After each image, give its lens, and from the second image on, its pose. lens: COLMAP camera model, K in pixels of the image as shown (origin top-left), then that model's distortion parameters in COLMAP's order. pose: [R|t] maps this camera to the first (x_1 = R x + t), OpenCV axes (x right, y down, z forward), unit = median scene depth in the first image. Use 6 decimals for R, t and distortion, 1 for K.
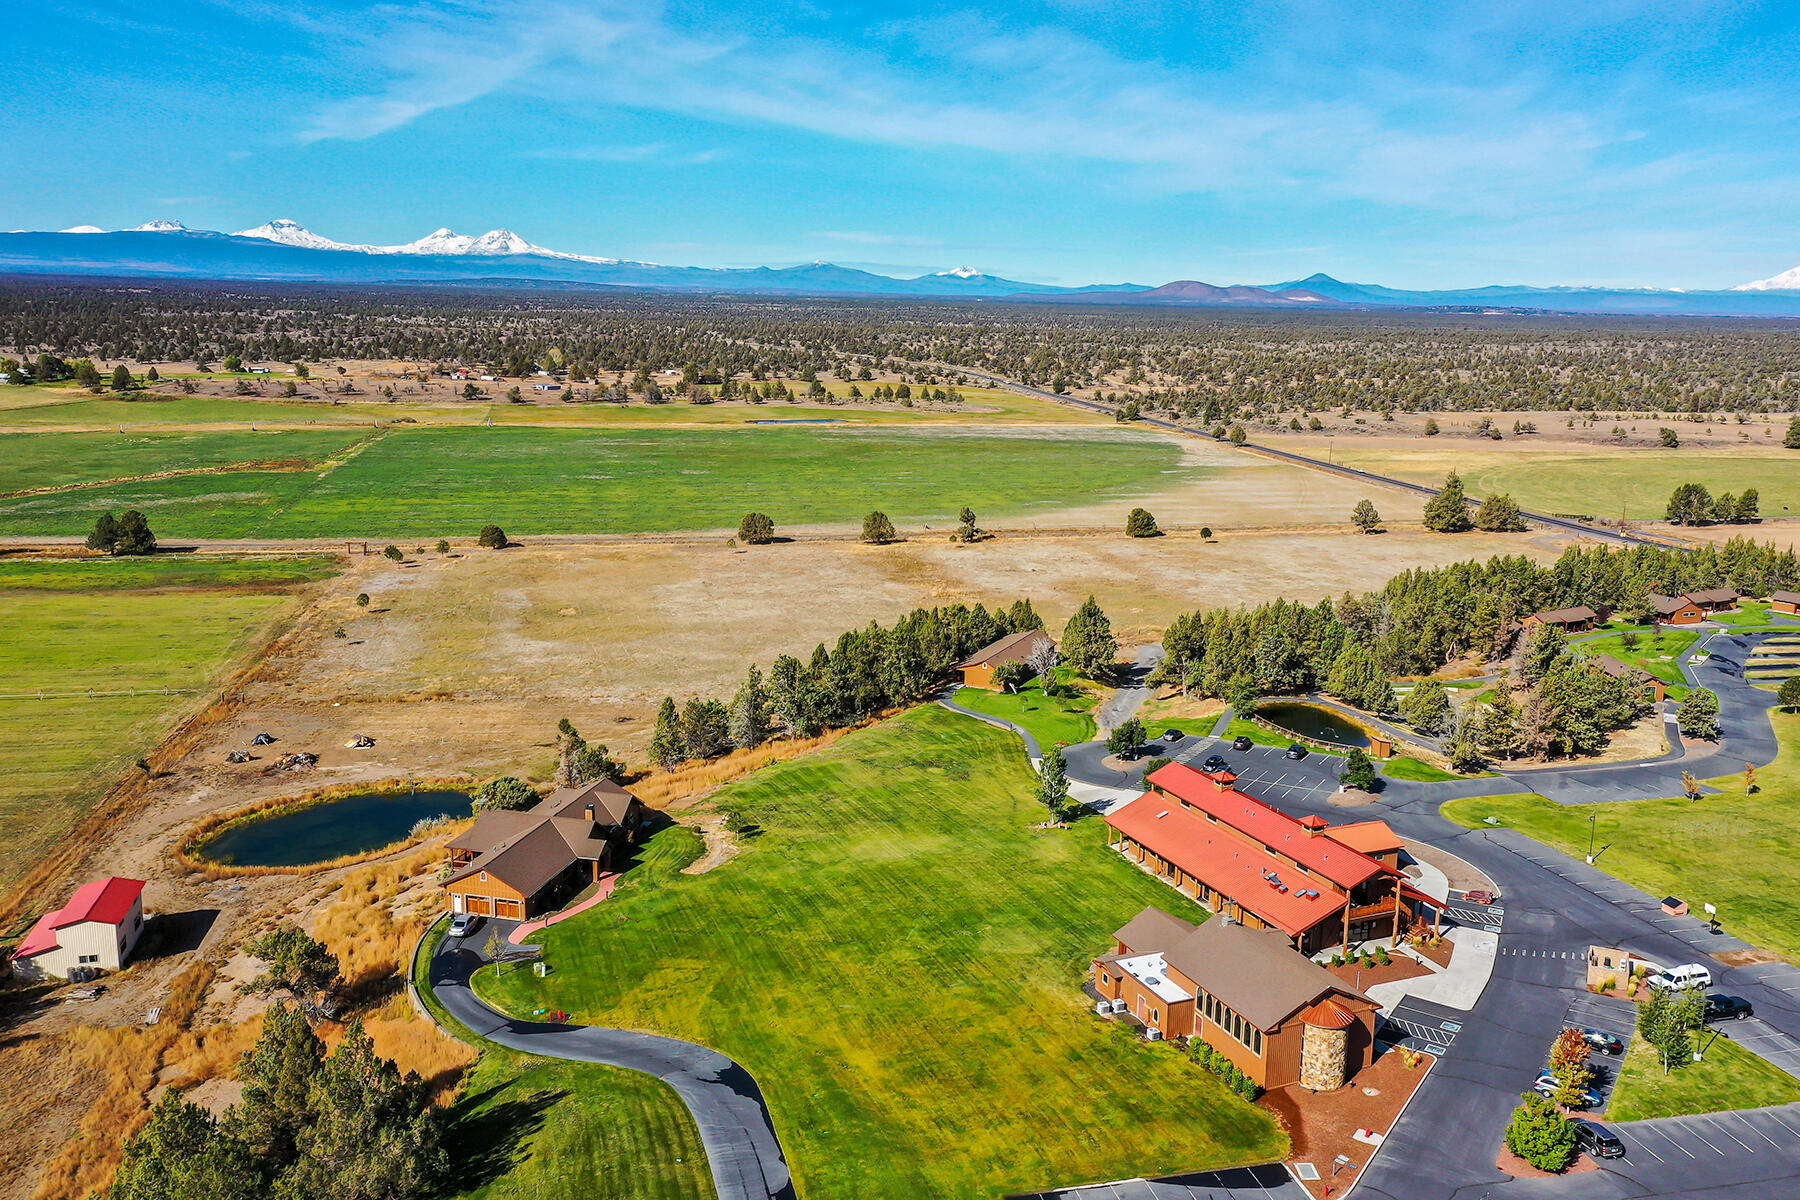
lens RADIAL K [[1499.5, 0, 898.3], [0, 1499.5, 627.4], [0, 0, 1]] dist [-0.008210, 0.071964]
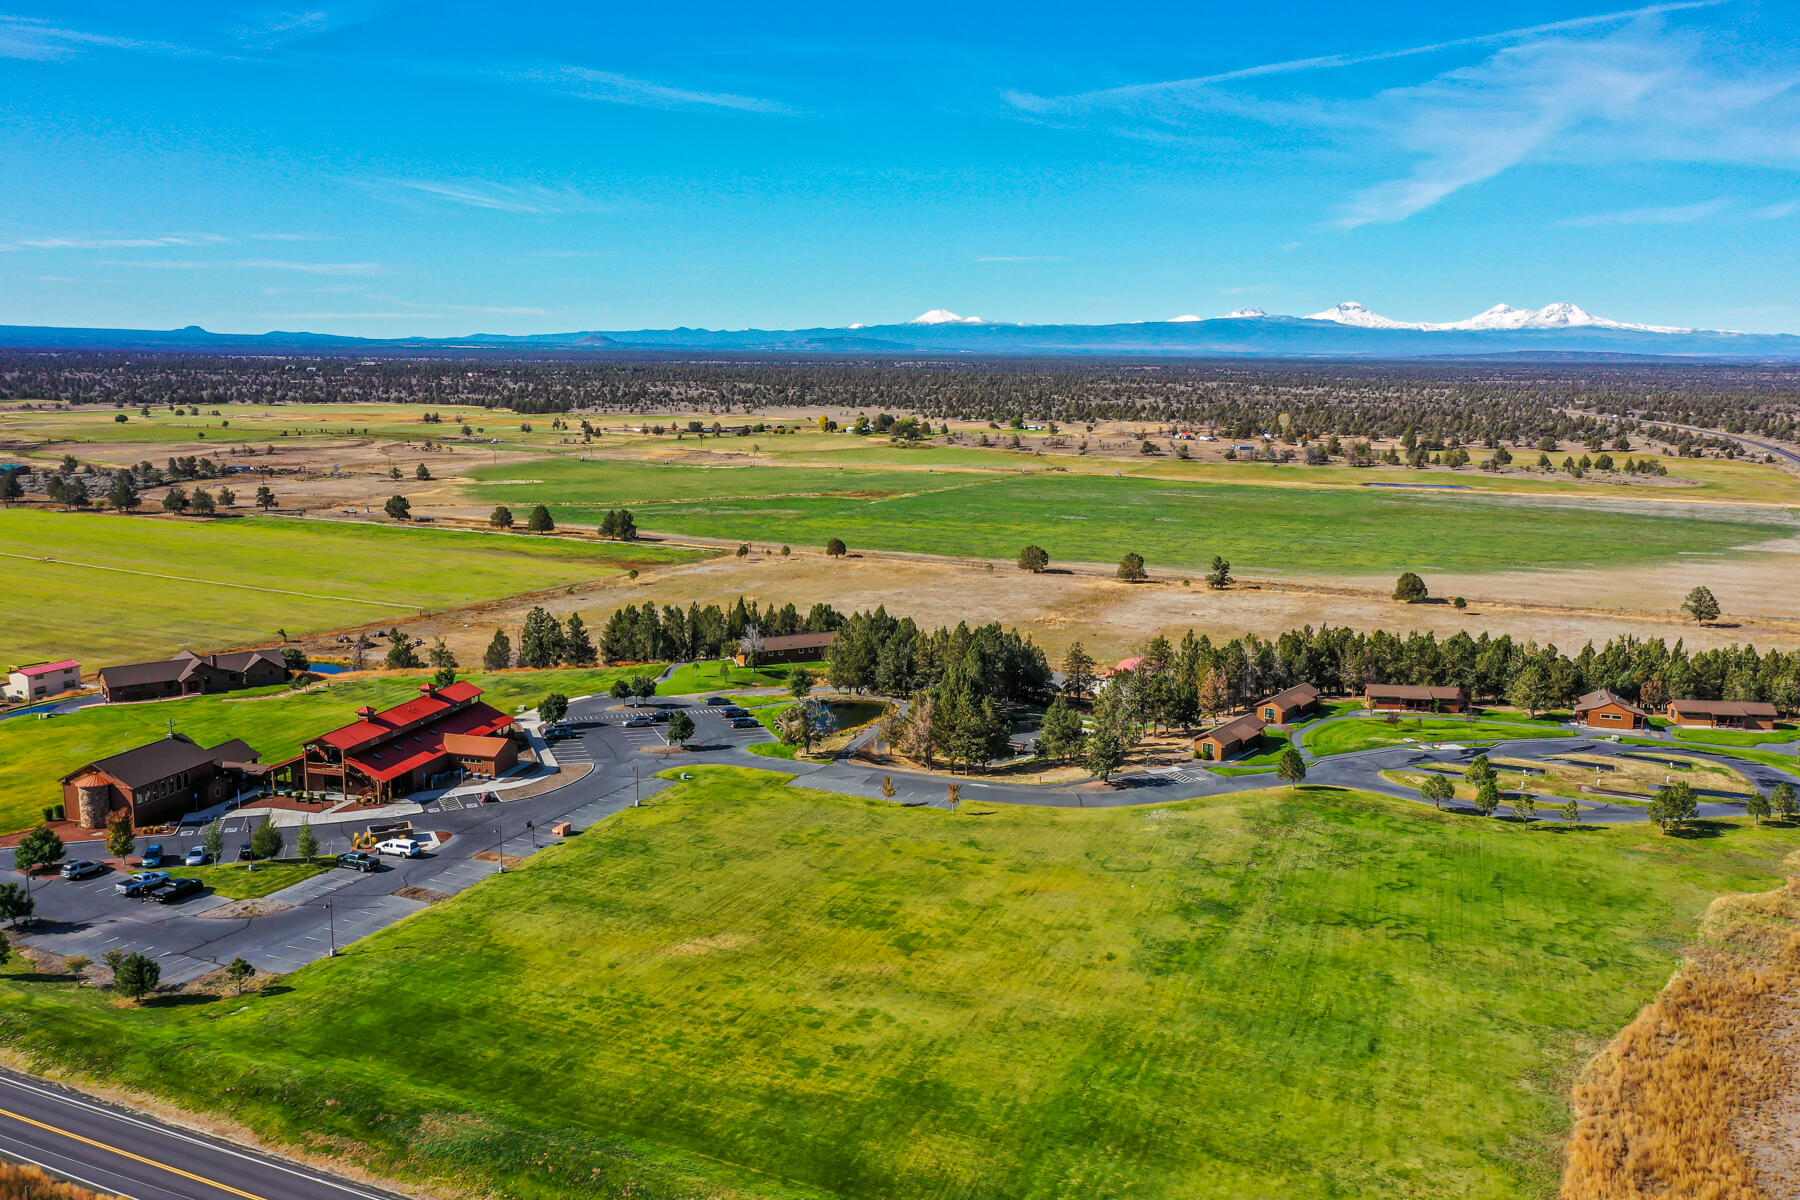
lens RADIAL K [[1414.3, 0, 894.0], [0, 1414.3, 631.4], [0, 0, 1]] dist [0.002375, 0.043971]
pose [[0.774330, 0.108042, -0.623490, 0.562786], [-0.129934, 0.991468, 0.010440, -0.009199], [0.619299, 0.072929, 0.781761, 0.095790]]
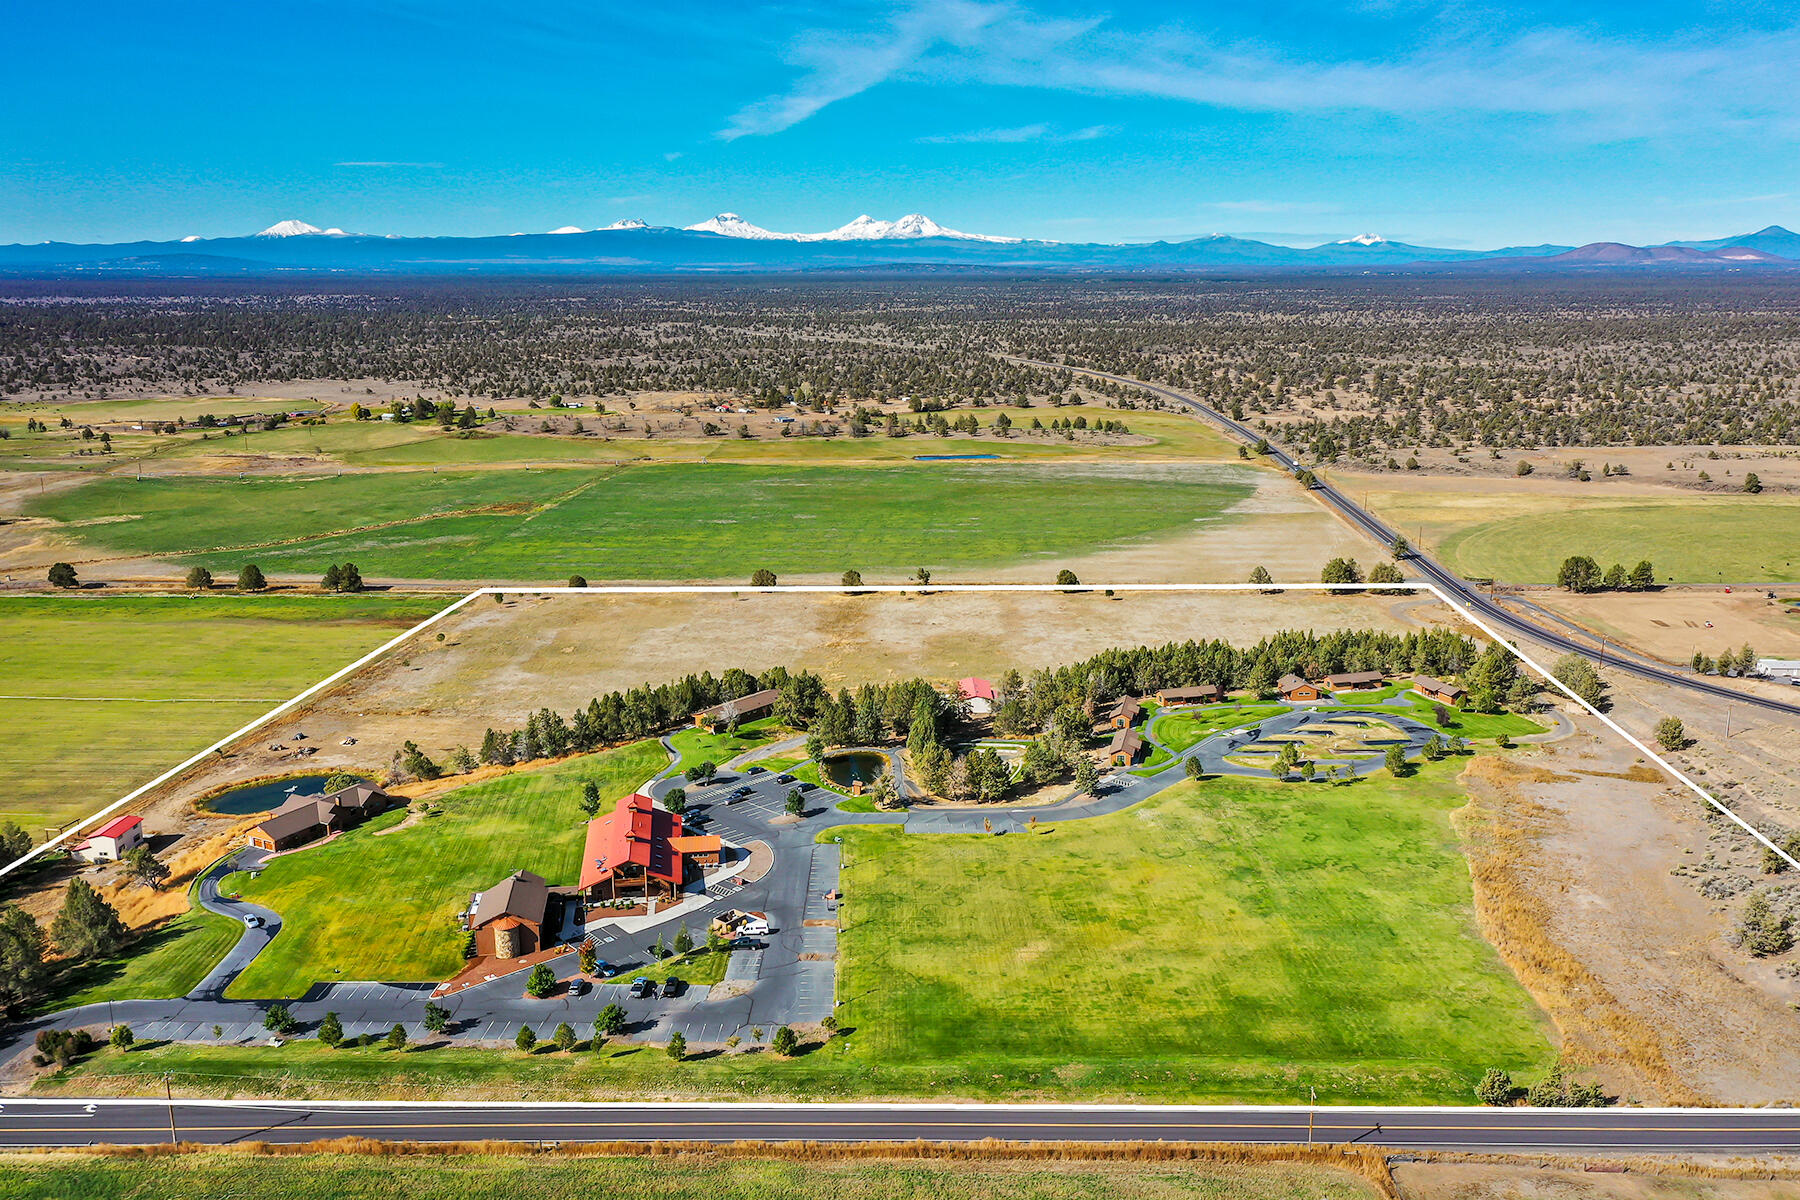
lens RADIAL K [[1437.3, 0, 896.5], [0, 1437.3, 606.9], [0, 0, 1]] dist [-0.005224, 0.067388]
pose [[0.964393, 0.035242, -0.262115, 0.404461], [-0.031942, 0.999348, 0.016839, -0.075347], [0.262538, -0.007867, 0.964890, -0.254520]]
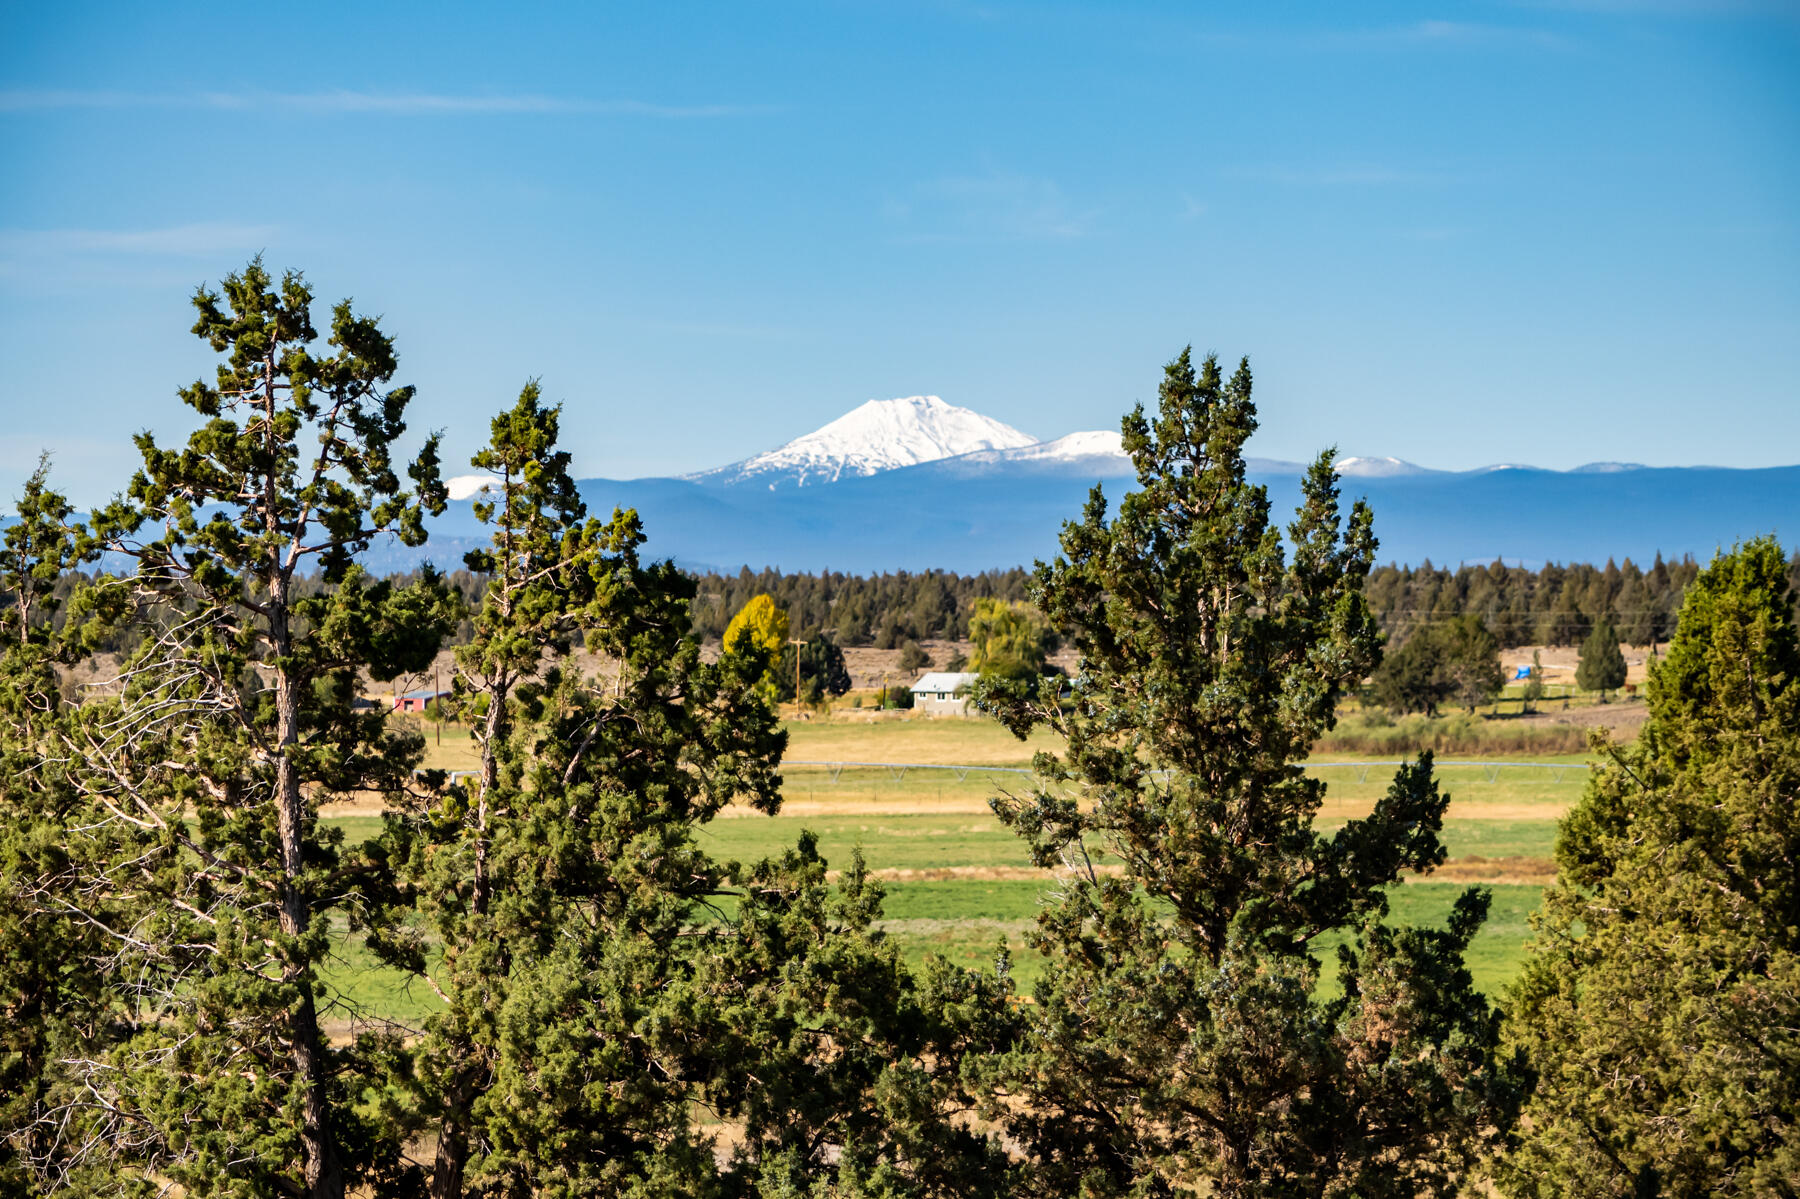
lens RADIAL K [[7840.6, 0, 900.0], [0, 7840.6, 599.5], [0, 0, 1]] dist [-0.028476, -0.523750]
pose [[0.792976, -0.038267, -0.608050, 0.073923], [-0.098415, 0.976873, -0.189824, 0.048836], [0.601252, 0.210367, 0.770871, 0.432832]]
